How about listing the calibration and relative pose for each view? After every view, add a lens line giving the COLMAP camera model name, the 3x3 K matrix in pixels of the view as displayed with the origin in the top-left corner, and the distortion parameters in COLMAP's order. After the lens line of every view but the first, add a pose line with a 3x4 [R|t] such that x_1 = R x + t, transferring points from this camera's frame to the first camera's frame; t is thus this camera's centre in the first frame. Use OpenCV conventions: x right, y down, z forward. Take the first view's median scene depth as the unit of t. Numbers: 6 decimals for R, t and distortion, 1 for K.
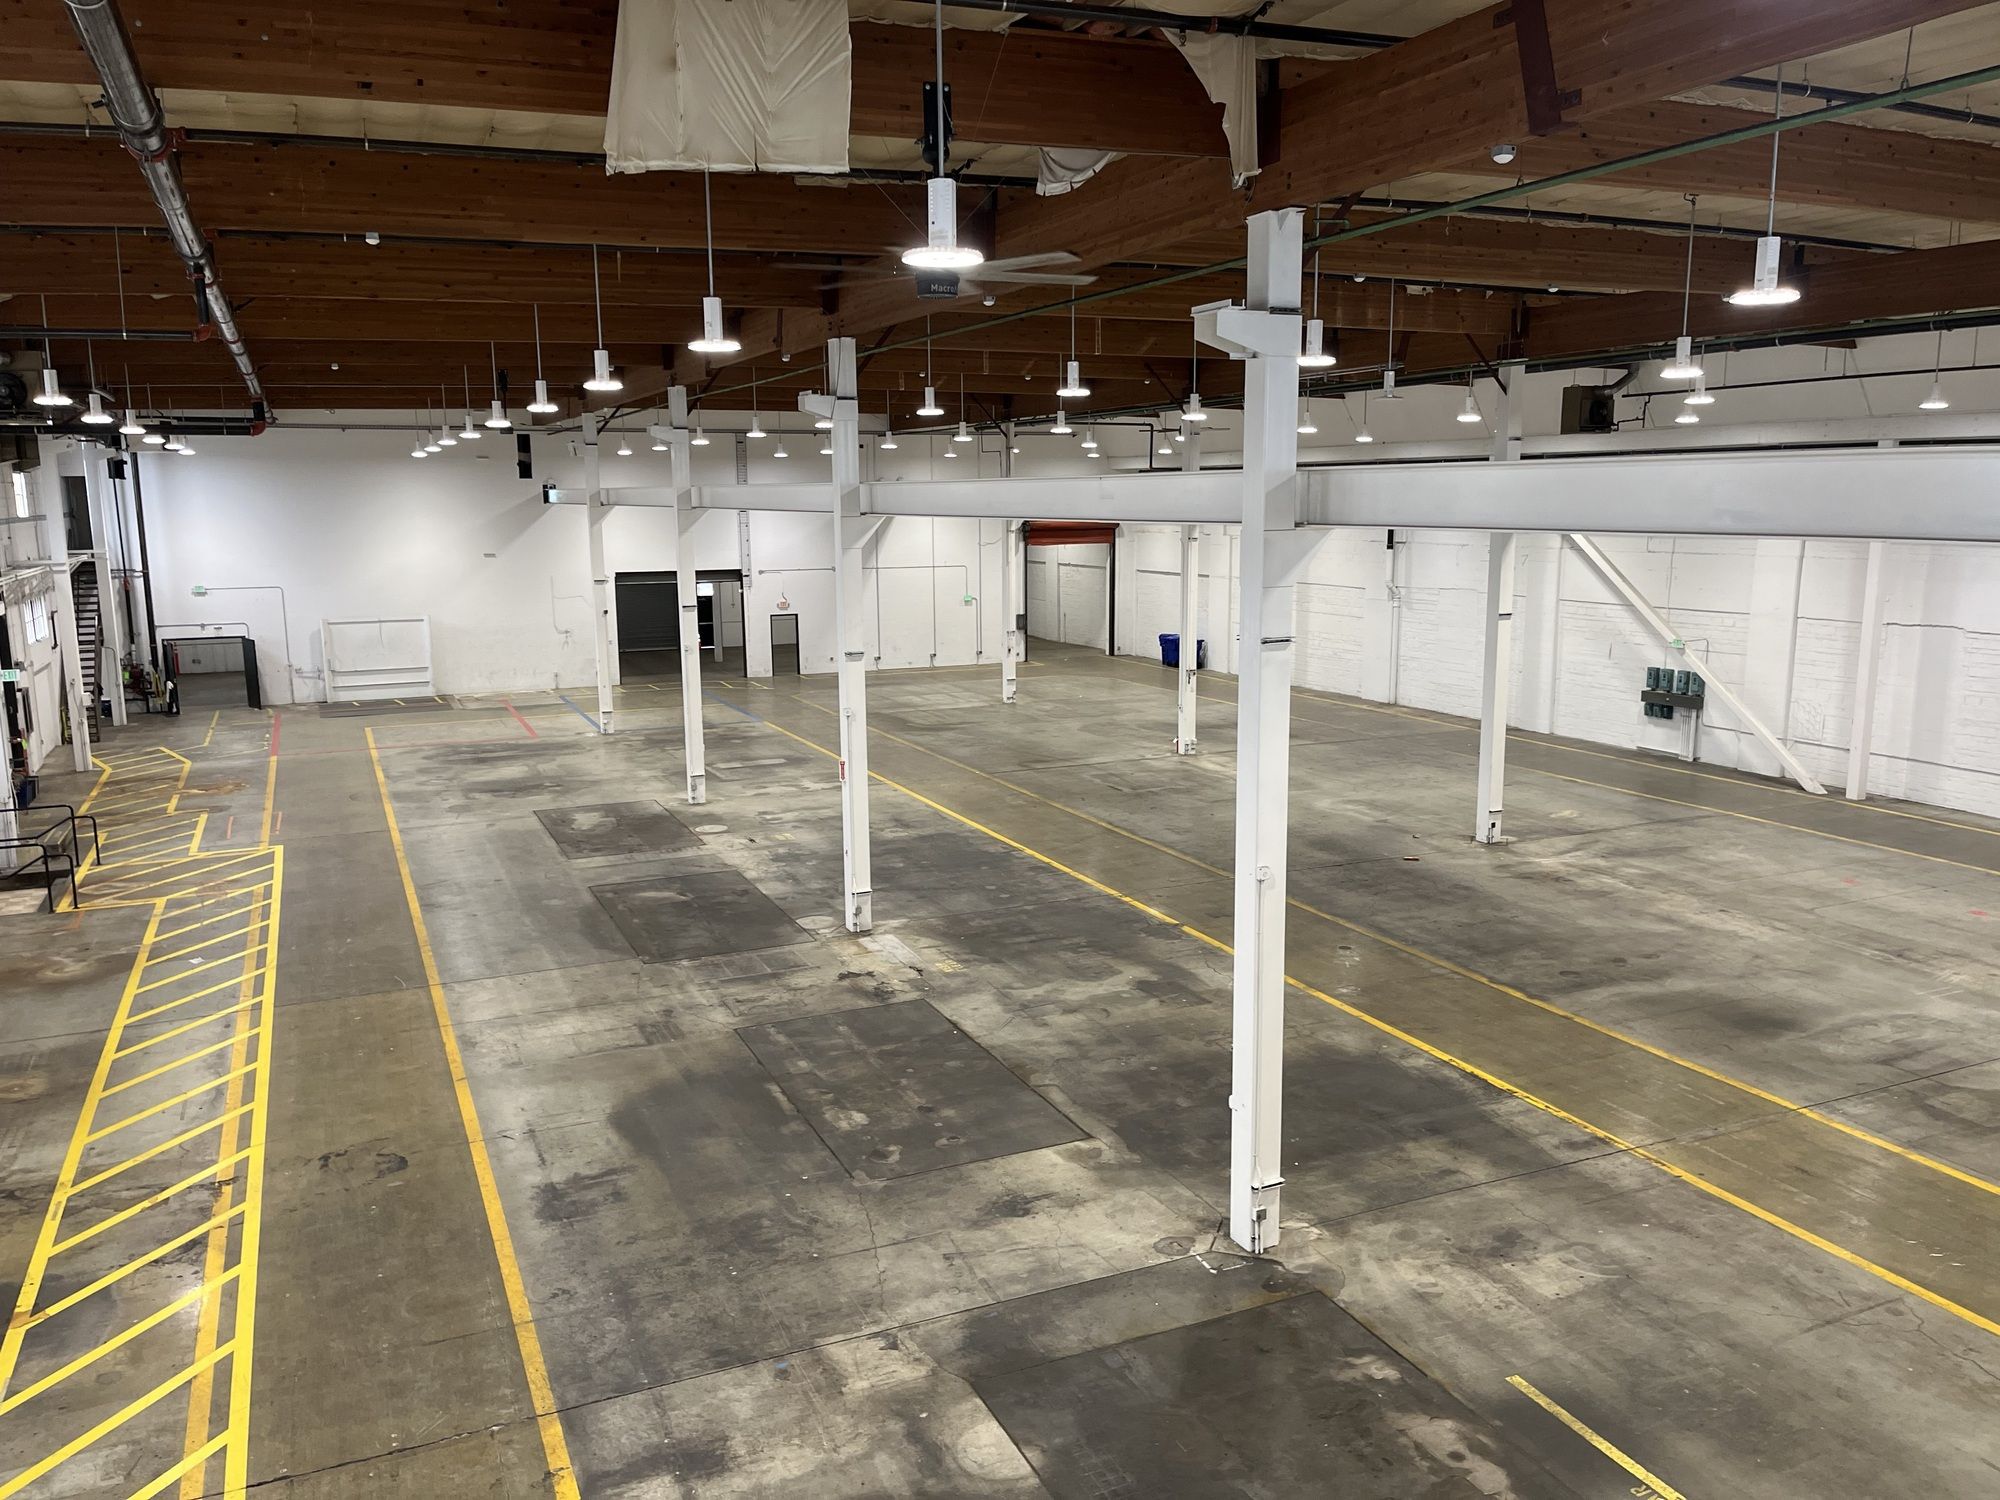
lens RADIAL K [[1512.5, 0, 988.7], [0, 1512.5, 748.2], [0, 0, 1]] dist [0.026679, -0.004652]
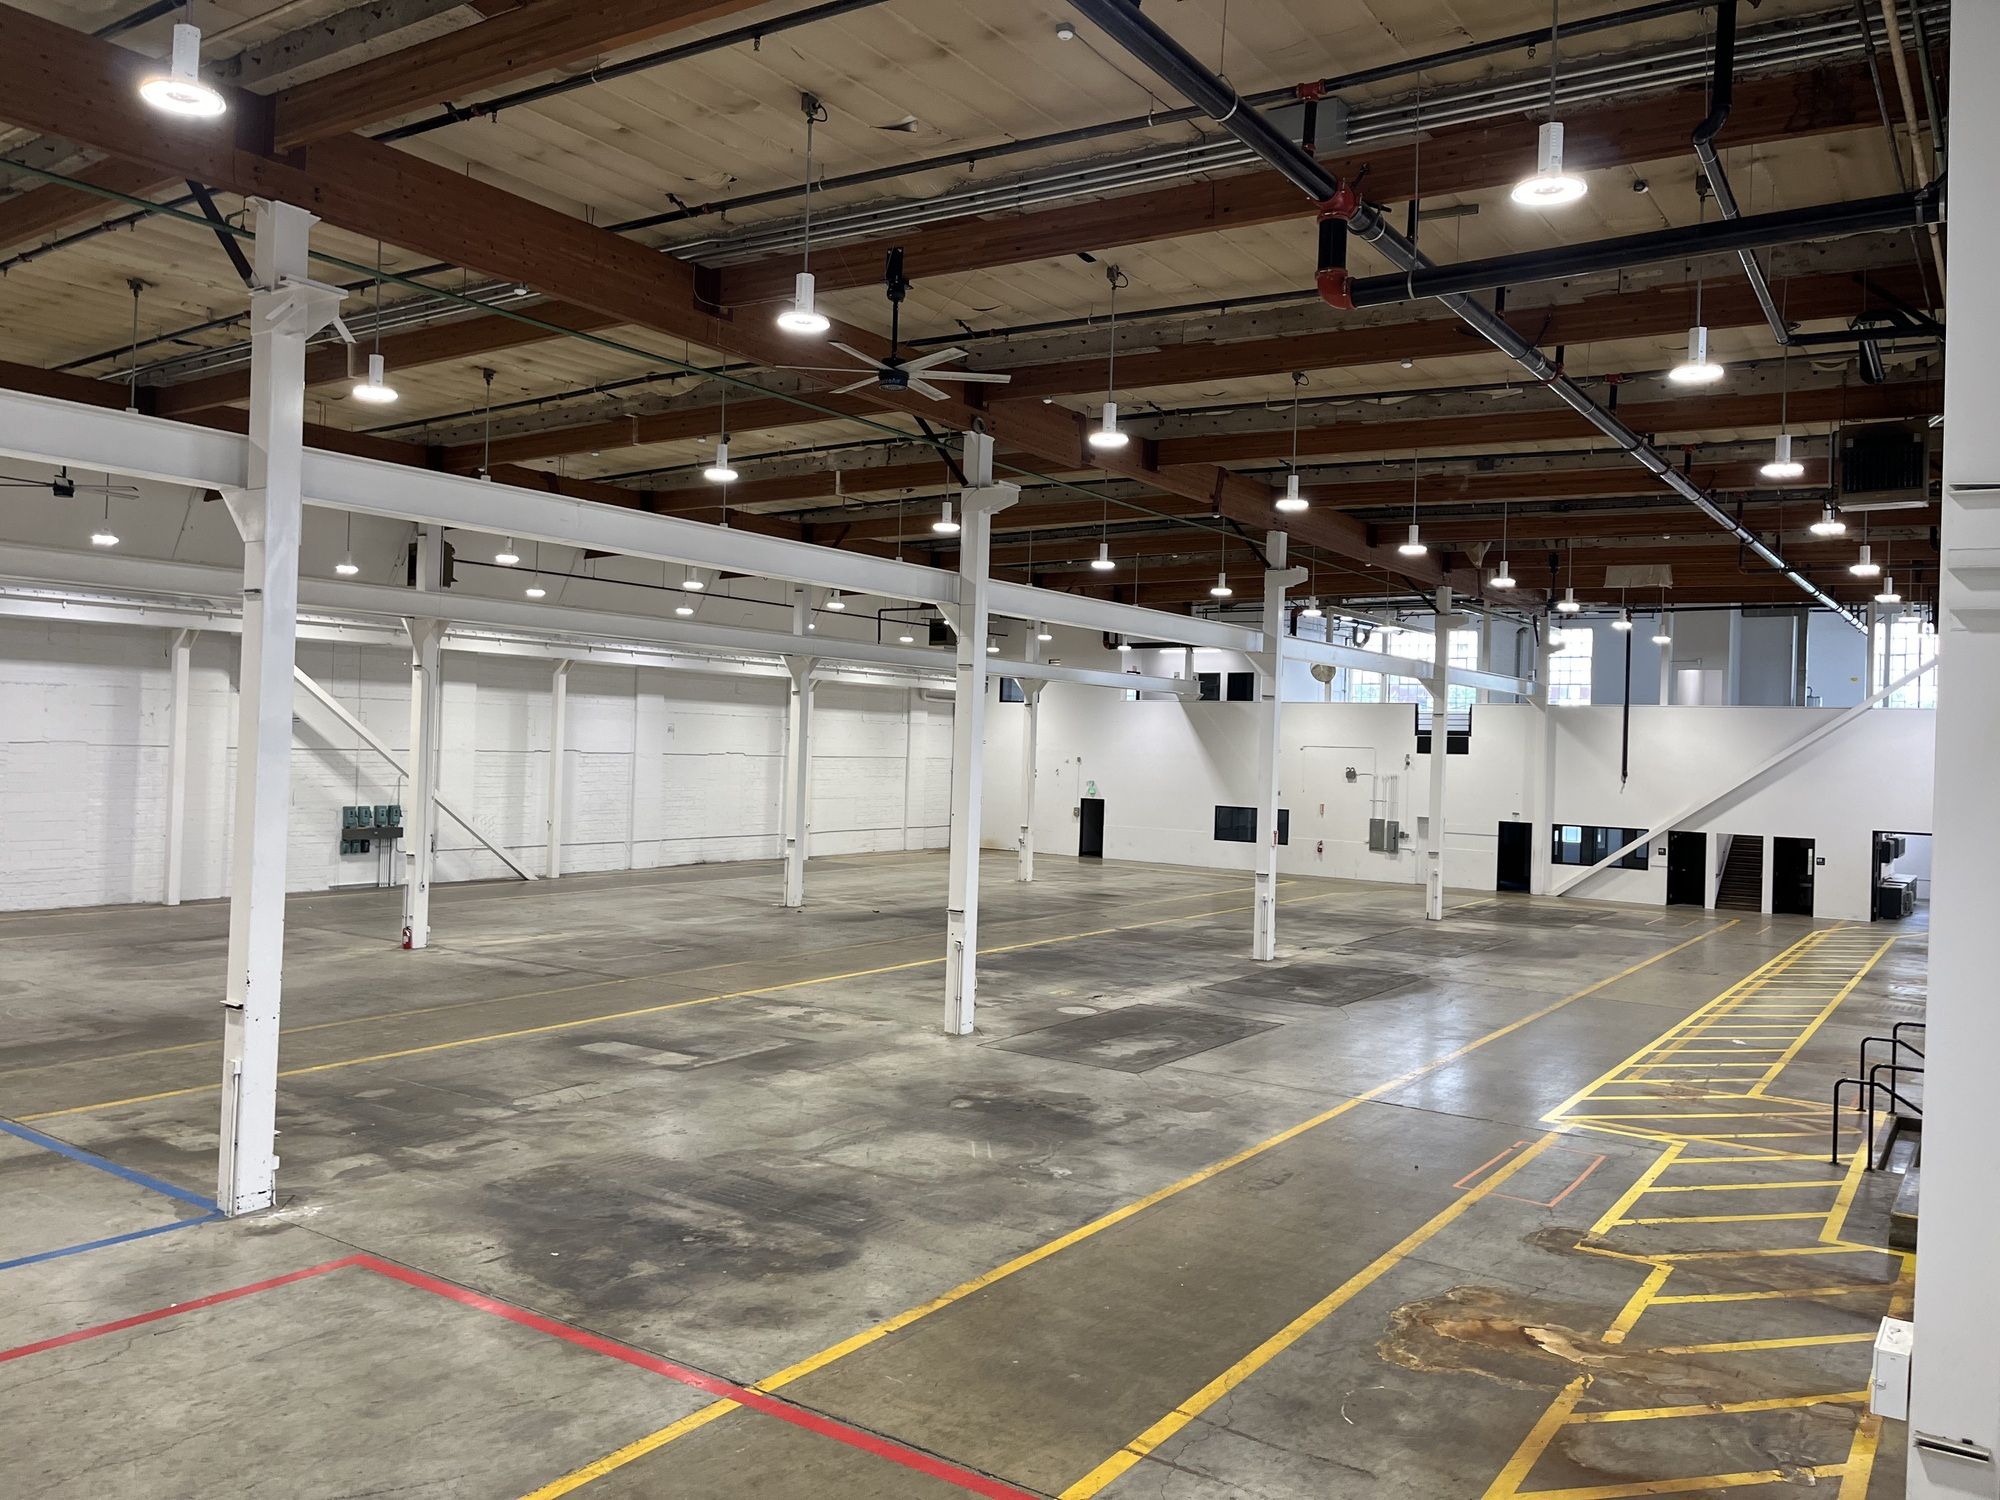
lens RADIAL K [[1512.5, 0, 988.7], [0, 1512.5, 748.2], [0, 0, 1]] dist [0.026679, -0.004652]
pose [[-0.522855, -0.008782, 0.852376, -0.679977], [0.118710, 0.989453, 0.083012, -0.126912], [-0.844115, 0.144589, -0.516298, 1.159210]]
